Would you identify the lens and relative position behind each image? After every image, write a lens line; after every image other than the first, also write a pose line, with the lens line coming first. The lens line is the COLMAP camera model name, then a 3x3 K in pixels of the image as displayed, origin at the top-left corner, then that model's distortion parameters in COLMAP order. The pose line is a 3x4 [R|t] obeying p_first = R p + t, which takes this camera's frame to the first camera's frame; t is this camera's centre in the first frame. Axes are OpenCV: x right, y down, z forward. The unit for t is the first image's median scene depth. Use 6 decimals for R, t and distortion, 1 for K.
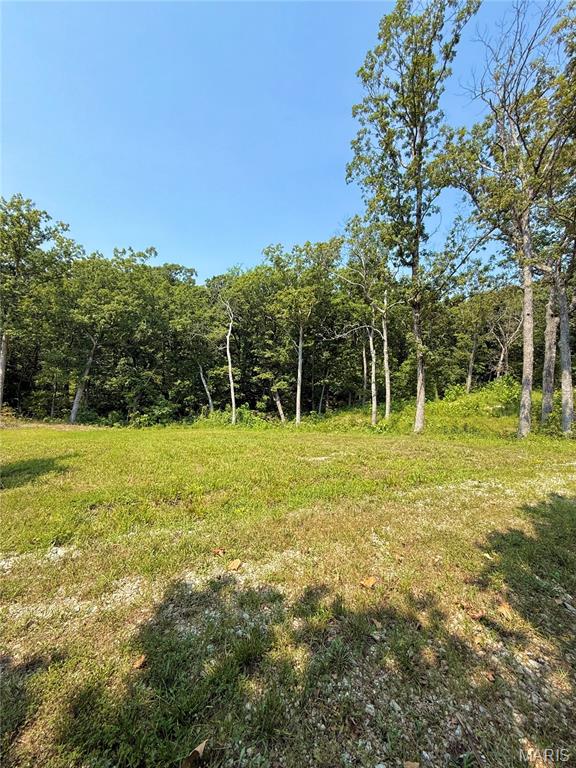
lens RADIAL K [[305.1, 0, 288.0], [0, 305.1, 384.0], [0, 0, 1]] dist [-0.000168, -0.000221]
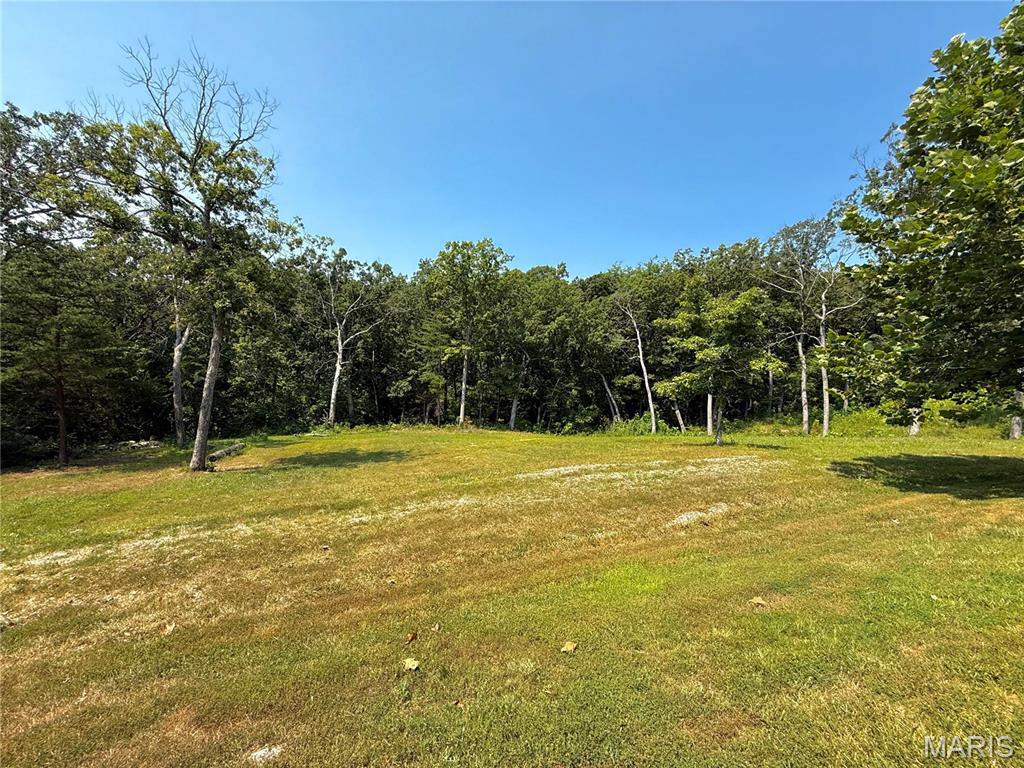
lens RADIAL K [[406.8, 0, 512.0], [0, 406.8, 384.0], [0, 0, 1]] dist [-0.000168, -0.000221]
pose [[0.983169, -0.011960, -0.182309, -0.365905], [0.010668, 0.999911, -0.008067, -0.023559], [0.182389, 0.005987, 0.983208, -0.385874]]
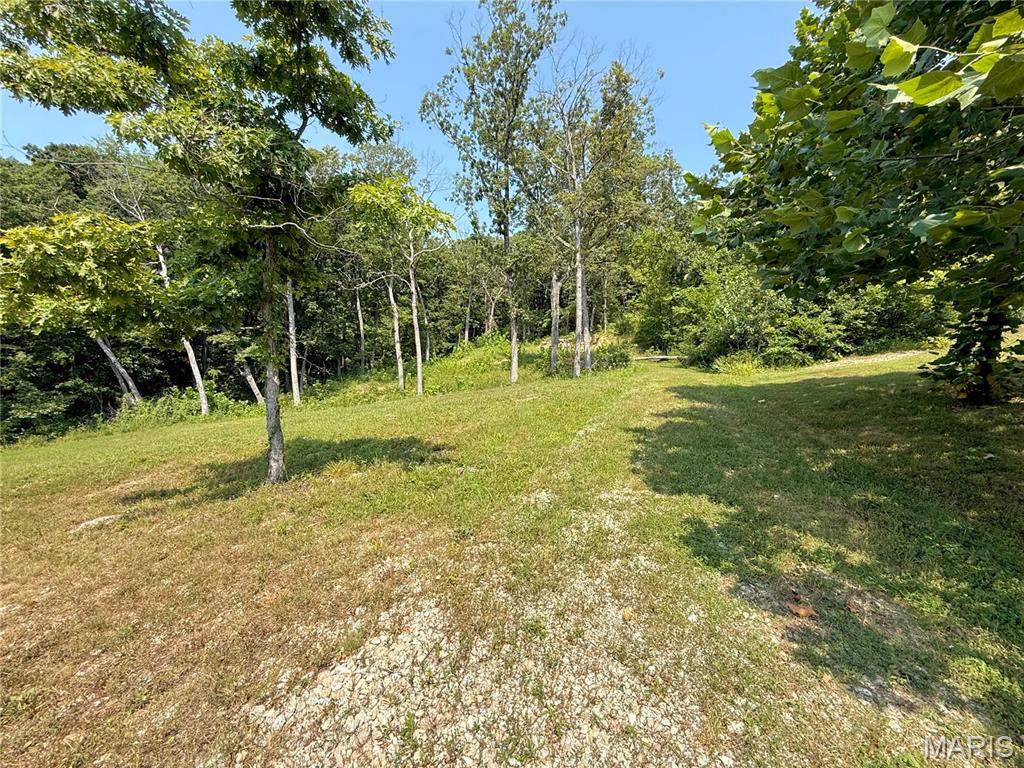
lens RADIAL K [[406.8, 0, 512.0], [0, 406.8, 384.0], [0, 0, 1]] dist [-0.000168, -0.000221]
pose [[0.735311, -0.105157, 0.669522, -0.250997], [0.038895, 0.992809, 0.113217, -0.004220], [-0.676613, -0.057208, 0.734114, -0.054359]]
